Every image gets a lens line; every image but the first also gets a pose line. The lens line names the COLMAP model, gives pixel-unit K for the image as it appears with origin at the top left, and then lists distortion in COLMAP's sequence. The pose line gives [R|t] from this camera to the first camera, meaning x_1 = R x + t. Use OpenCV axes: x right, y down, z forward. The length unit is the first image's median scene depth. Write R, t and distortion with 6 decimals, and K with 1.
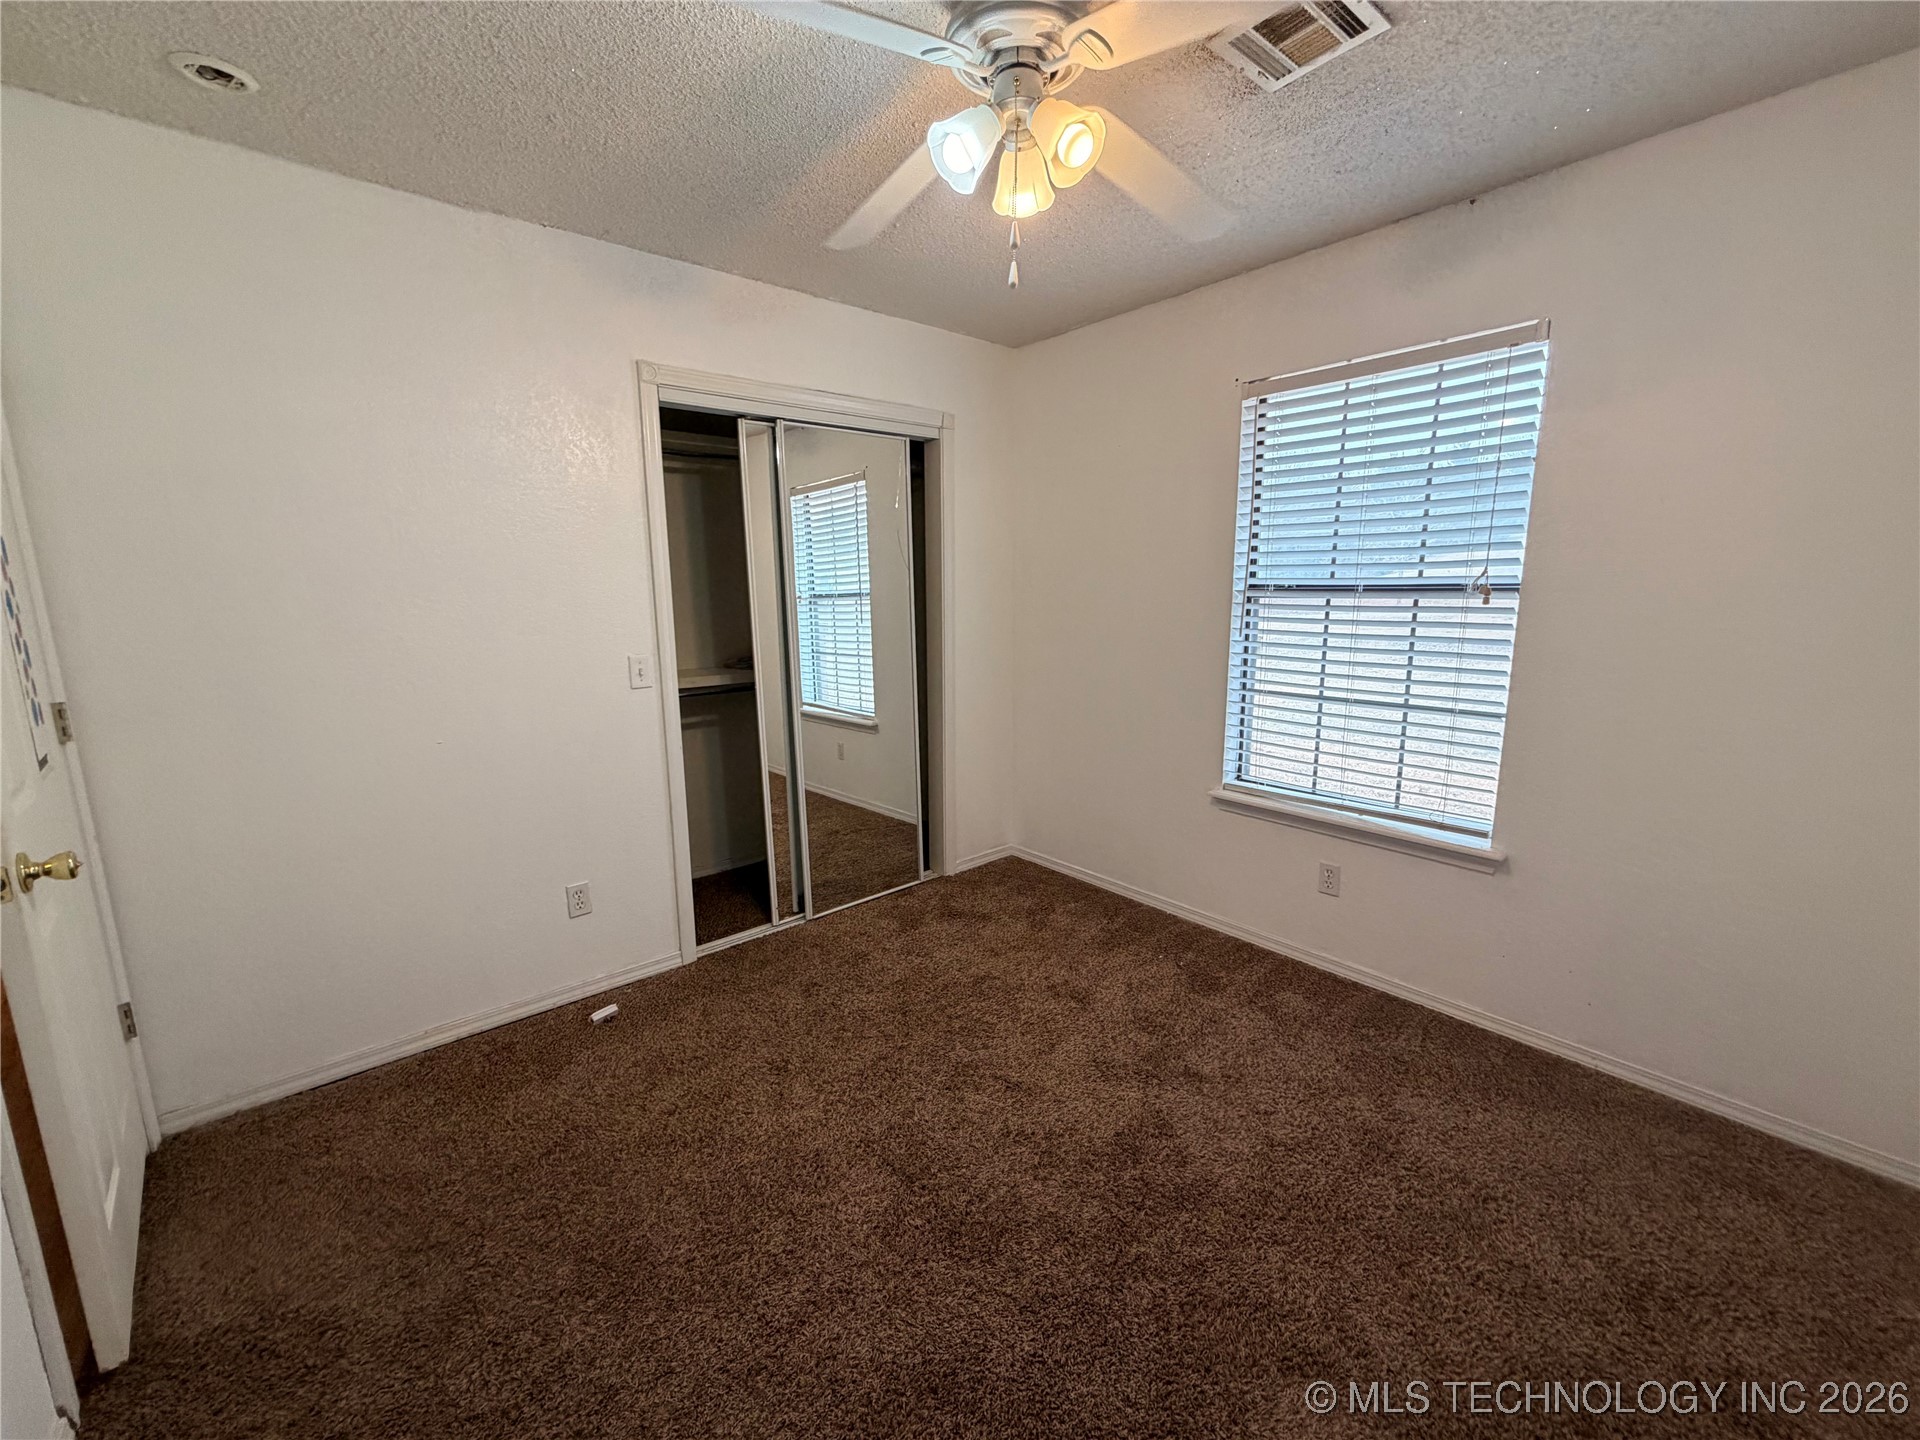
lens RADIAL K [[761.8, 0, 951.3], [0, 761.8, 721.7], [0, 0, 1]] dist [-0.000494, -0.000179]
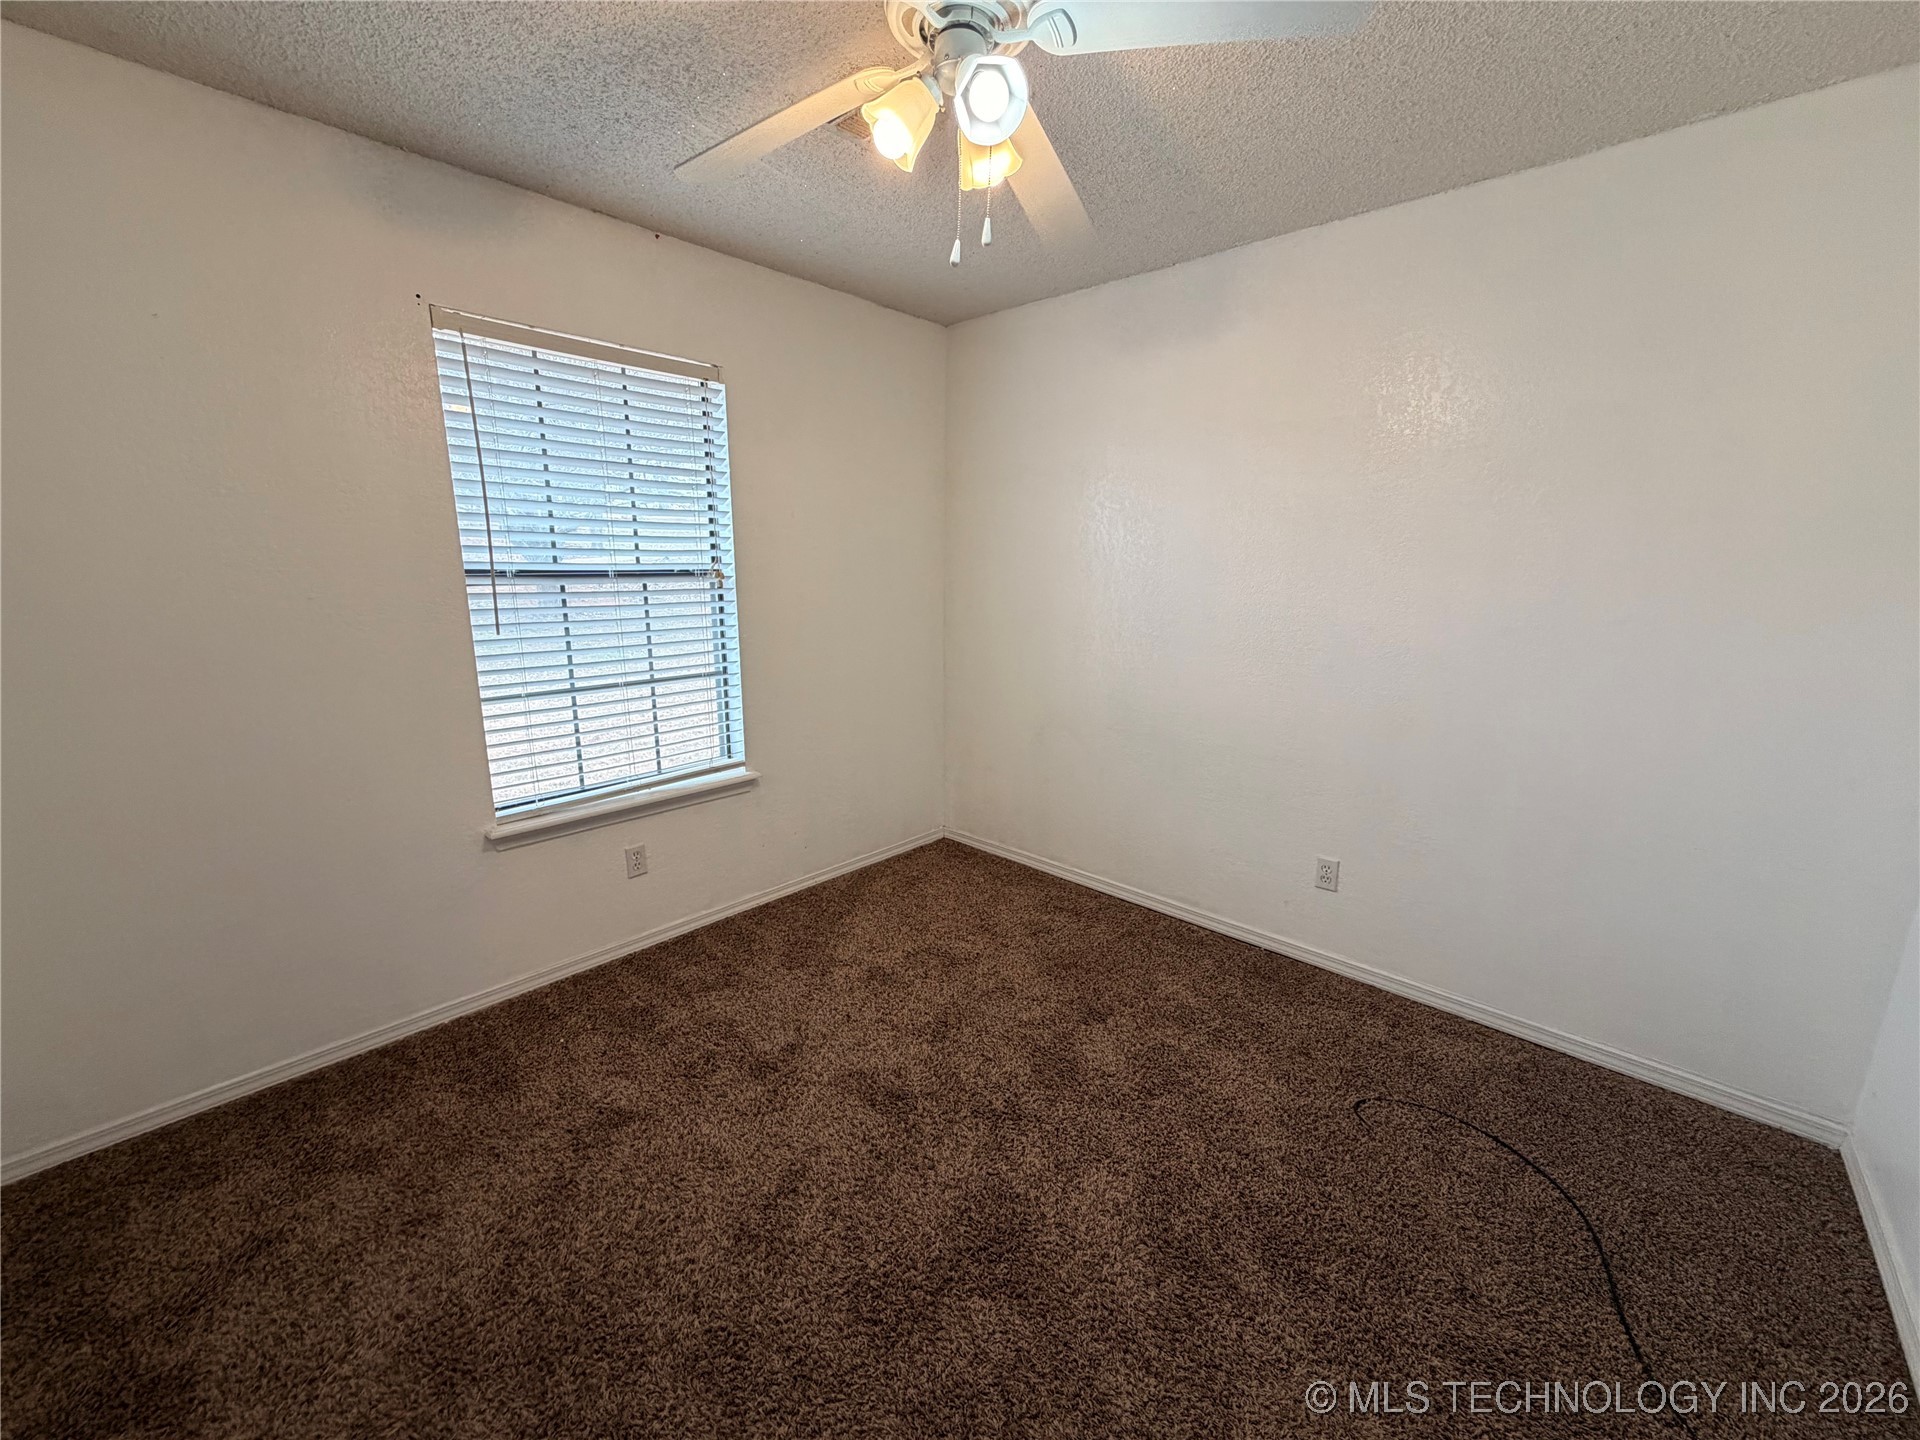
lens RADIAL K [[761.8, 0, 949.1], [0, 761.8, 719.5], [0, 0, 1]] dist [-0.000494, -0.000179]
pose [[-0.110027, -0.187270, 0.976127, -0.517153], [0.181186, 0.961855, 0.204955, -0.110319], [-0.977275, 0.199411, -0.071900, 0.644171]]
